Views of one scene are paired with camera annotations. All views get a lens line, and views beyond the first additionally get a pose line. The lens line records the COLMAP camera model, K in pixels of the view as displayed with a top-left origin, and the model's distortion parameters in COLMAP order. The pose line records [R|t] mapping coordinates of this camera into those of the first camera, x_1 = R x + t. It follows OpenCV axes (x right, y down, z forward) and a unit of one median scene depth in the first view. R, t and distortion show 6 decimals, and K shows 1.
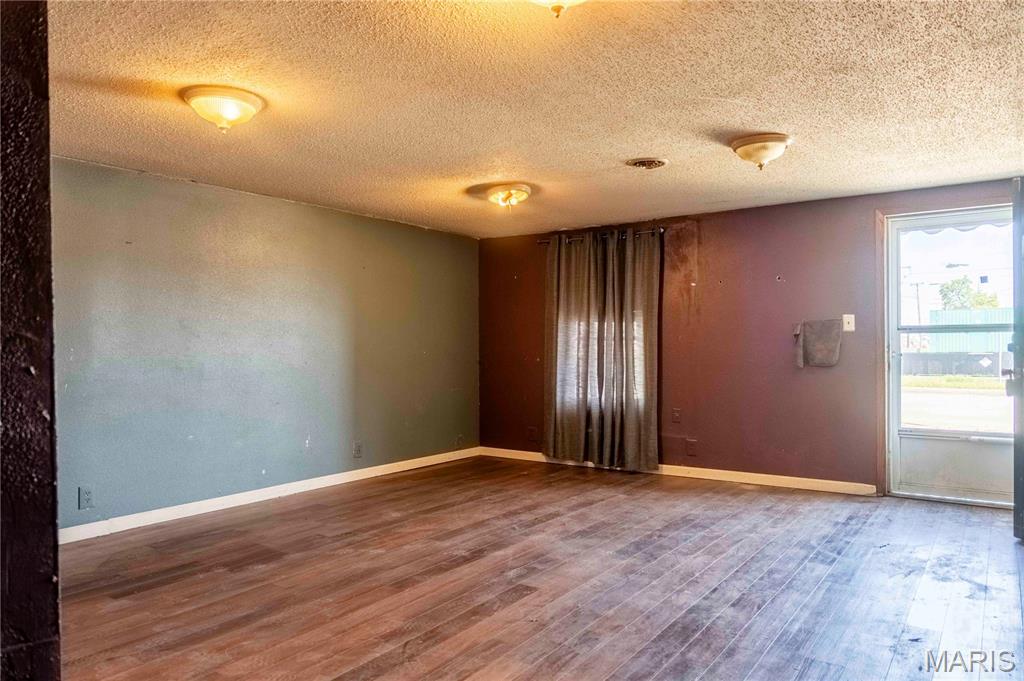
lens RADIAL K [[699.4, 0, 509.5], [0, 699.4, 342.1], [0, 0, 1]] dist [-0.005160, 0.002176]
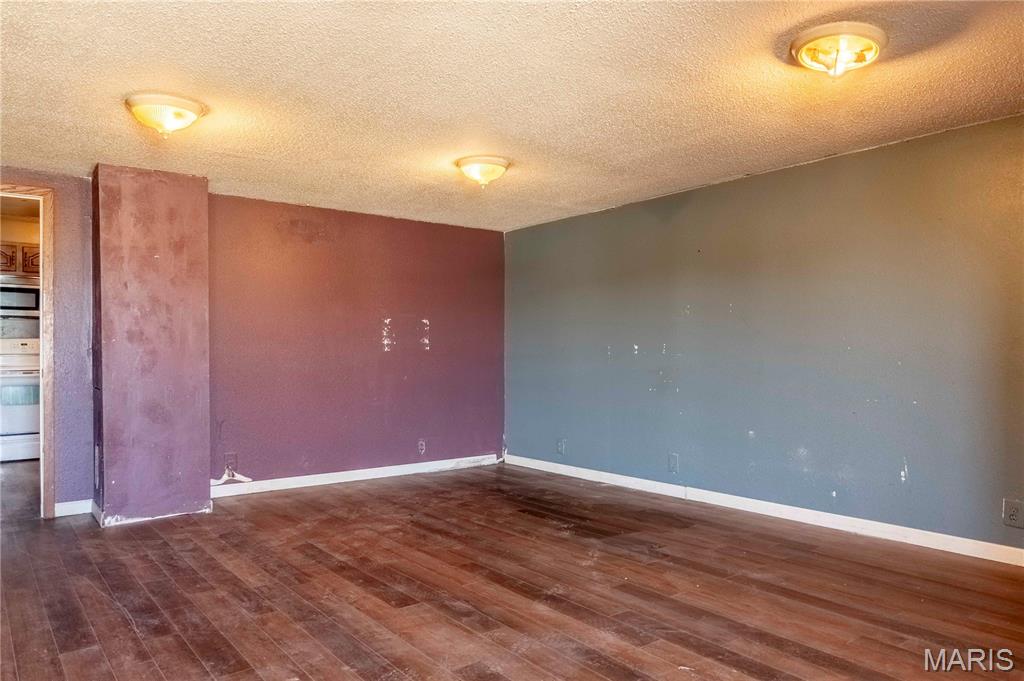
lens RADIAL K [[699.4, 0, 508.9], [0, 699.4, 342.1], [0, 0, 1]] dist [-0.005160, 0.002176]
pose [[-0.294172, -0.002873, -0.955748, 0.946116], [0.012748, 0.999895, -0.006930, 0.015380], [0.955667, -0.014222, -0.294105, 1.533814]]
